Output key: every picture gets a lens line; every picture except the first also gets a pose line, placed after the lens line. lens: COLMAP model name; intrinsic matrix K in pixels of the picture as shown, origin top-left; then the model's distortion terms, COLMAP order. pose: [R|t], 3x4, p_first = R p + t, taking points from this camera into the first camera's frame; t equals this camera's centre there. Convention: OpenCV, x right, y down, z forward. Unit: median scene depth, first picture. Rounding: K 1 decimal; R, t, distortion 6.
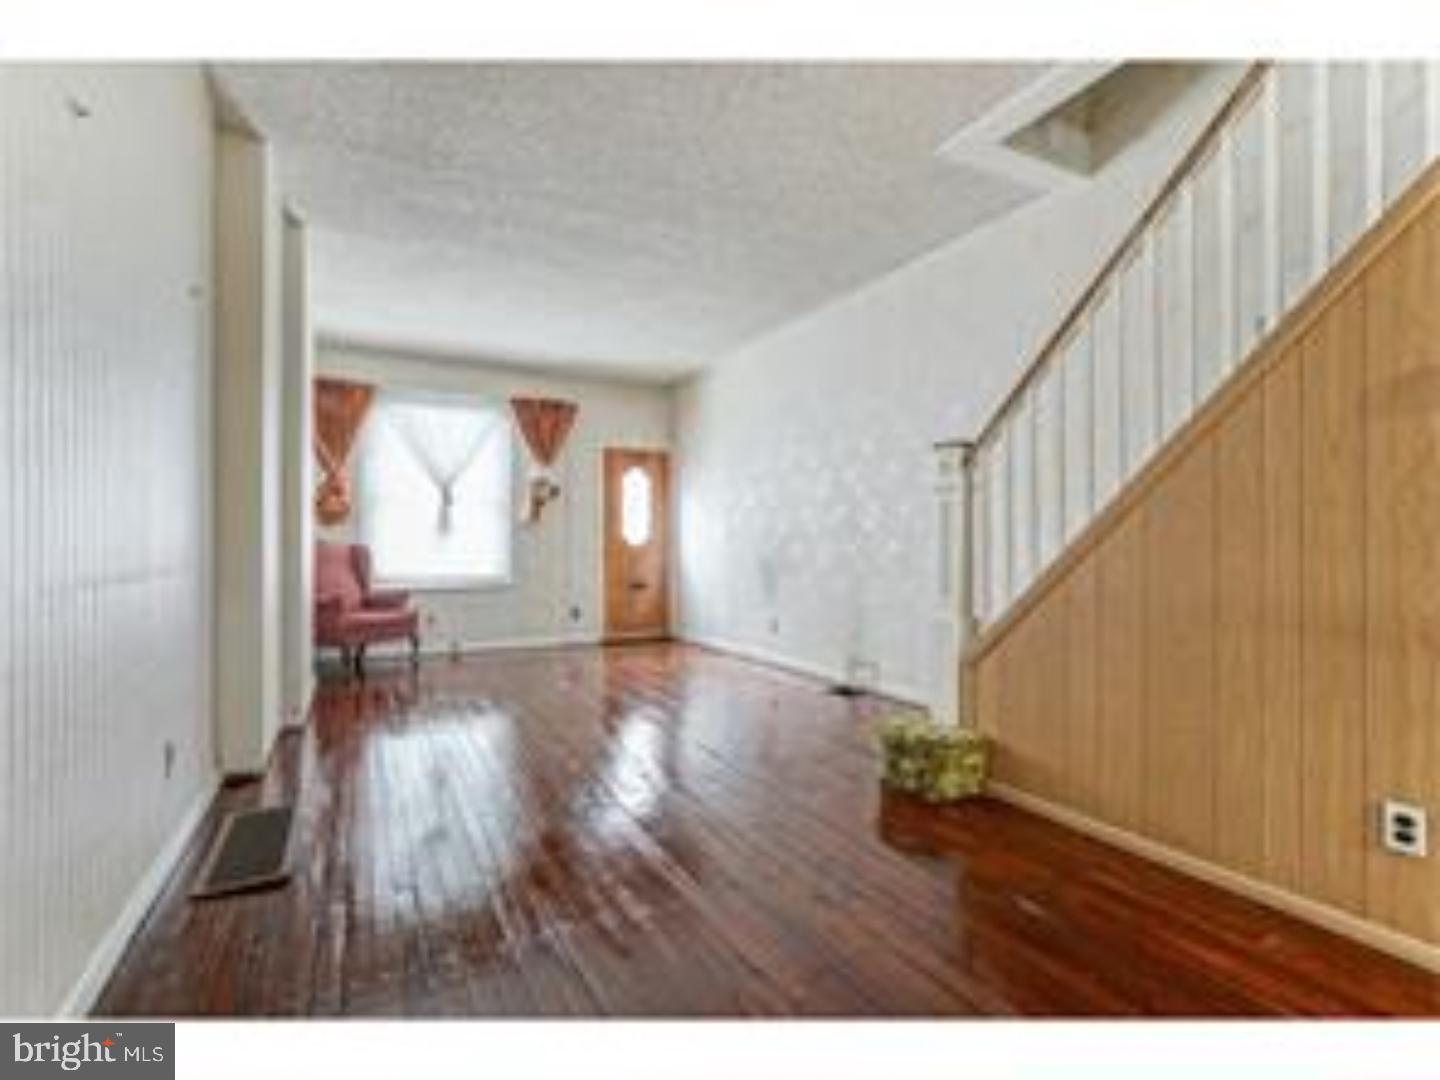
lens RADIAL K [[671.2, 0, 728.3], [0, 671.2, 537.3], [0, 0, 1]] dist [-0.003717, 0.000228]
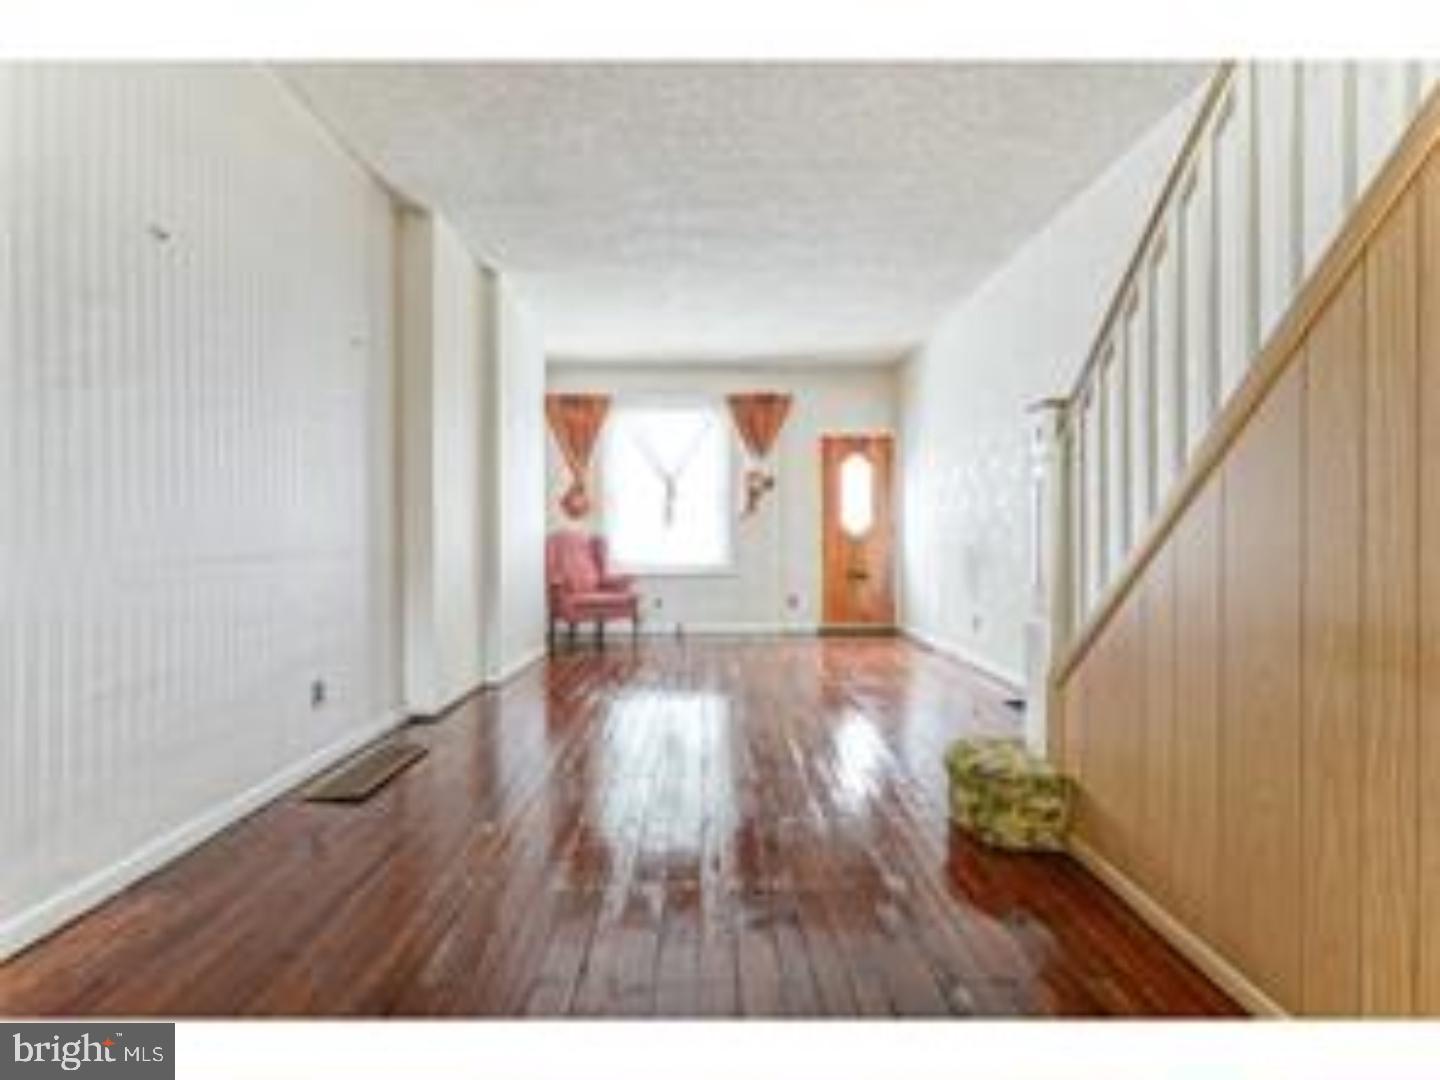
lens RADIAL K [[671.2, 0, 728.3], [0, 671.2, 537.3], [0, 0, 1]] dist [-0.003717, 0.000228]
pose [[0.890291, -0.004486, -0.455369, 0.168603], [0.011737, 0.999845, 0.013098, 0.001545], [0.455240, -0.017006, 0.890206, 0.058105]]
